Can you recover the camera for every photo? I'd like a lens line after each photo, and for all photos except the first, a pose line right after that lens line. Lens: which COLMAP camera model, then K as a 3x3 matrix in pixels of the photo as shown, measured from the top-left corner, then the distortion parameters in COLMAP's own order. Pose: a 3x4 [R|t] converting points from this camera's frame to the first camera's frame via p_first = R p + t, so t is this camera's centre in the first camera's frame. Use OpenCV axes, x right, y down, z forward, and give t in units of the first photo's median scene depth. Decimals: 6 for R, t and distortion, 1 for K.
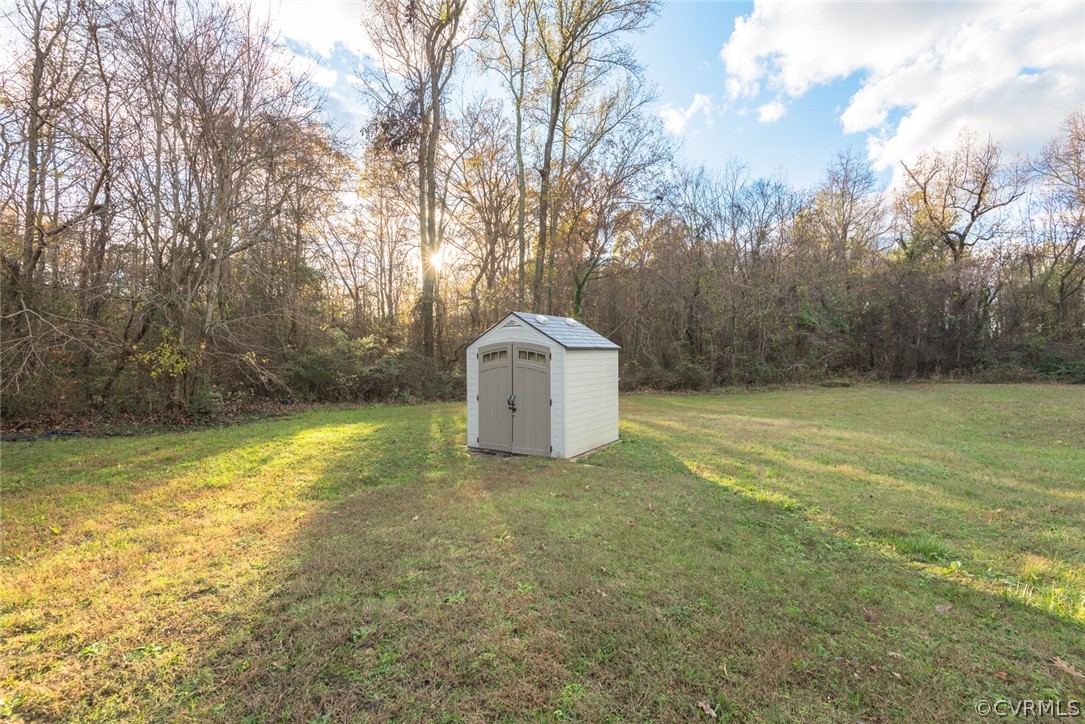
lens RADIAL K [[507.2, 0, 539.9], [0, 507.2, 358.7], [0, 0, 1]] dist [0.014618, -0.007623]
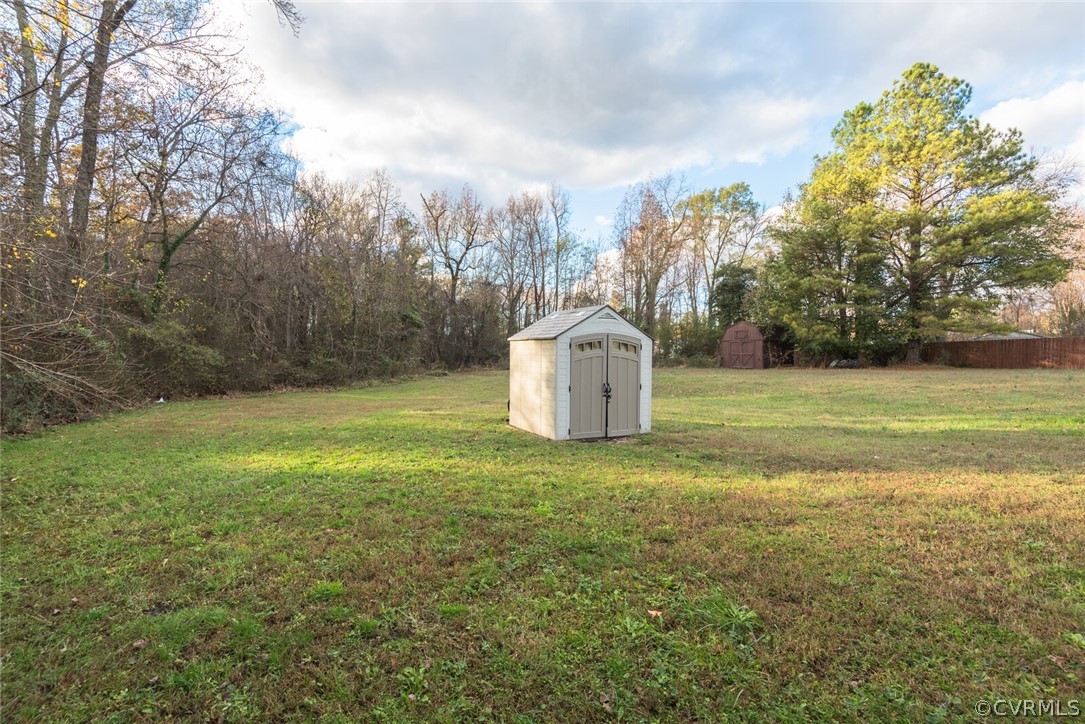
lens RADIAL K [[507.2, 0, 551.0], [0, 507.2, 359.4], [0, 0, 1]] dist [0.014618, -0.007623]
pose [[0.489629, -0.004733, 0.871918, -0.317794], [-0.005202, 0.999952, 0.008350, 0.004160], [-0.871915, -0.008624, 0.489581, 0.176727]]
